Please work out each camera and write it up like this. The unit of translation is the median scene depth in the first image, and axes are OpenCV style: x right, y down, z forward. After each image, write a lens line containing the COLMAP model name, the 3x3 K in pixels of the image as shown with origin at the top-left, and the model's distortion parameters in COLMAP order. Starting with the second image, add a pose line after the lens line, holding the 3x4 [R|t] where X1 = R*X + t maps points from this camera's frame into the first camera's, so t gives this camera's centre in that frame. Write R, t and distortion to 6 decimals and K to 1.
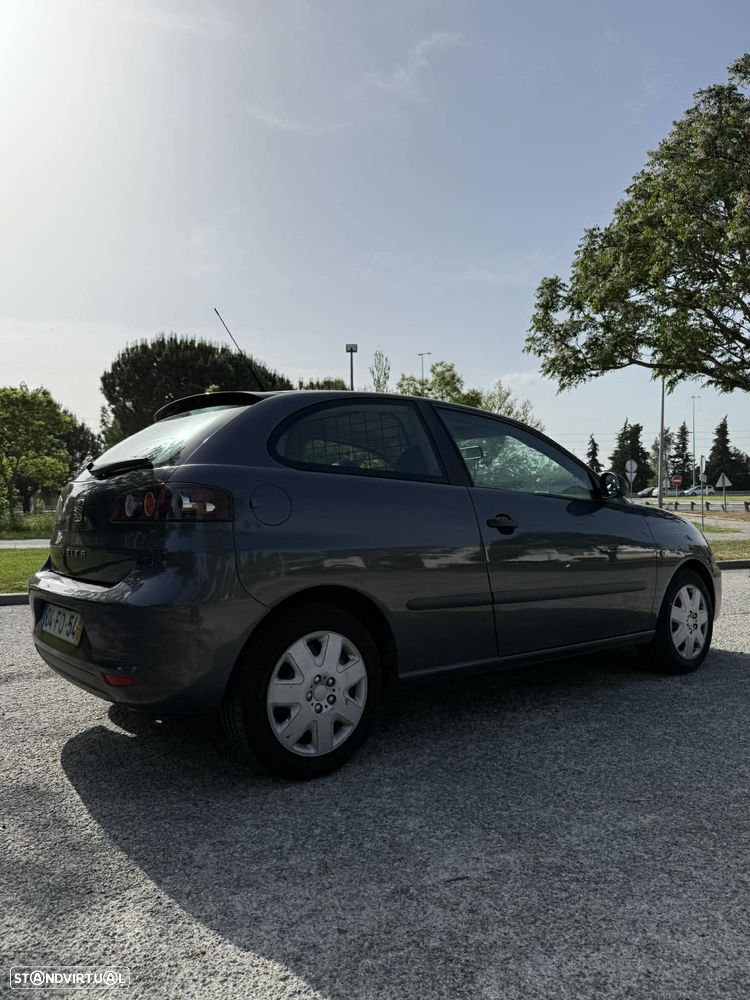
lens RADIAL K [[703.1, 0, 363.5], [0, 703.1, 514.3], [0, 0, 1]] dist [0.001177, -0.007503]
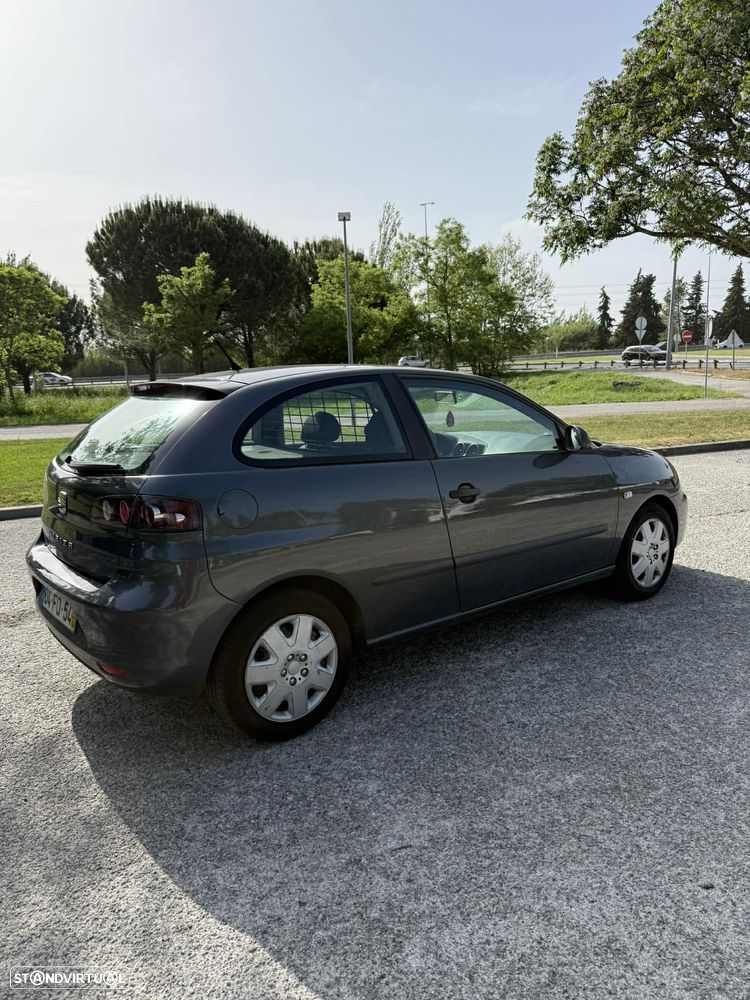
lens RADIAL K [[703.3, 0, 375.0], [0, 703.3, 500.0], [0, 0, 1]] dist [0.041123, -0.063759]
pose [[0.999546, -0.029250, -0.007208, 0.084148], [0.030103, 0.979004, 0.201605, -0.231716], [0.001160, -0.201731, 0.979440, -0.052316]]
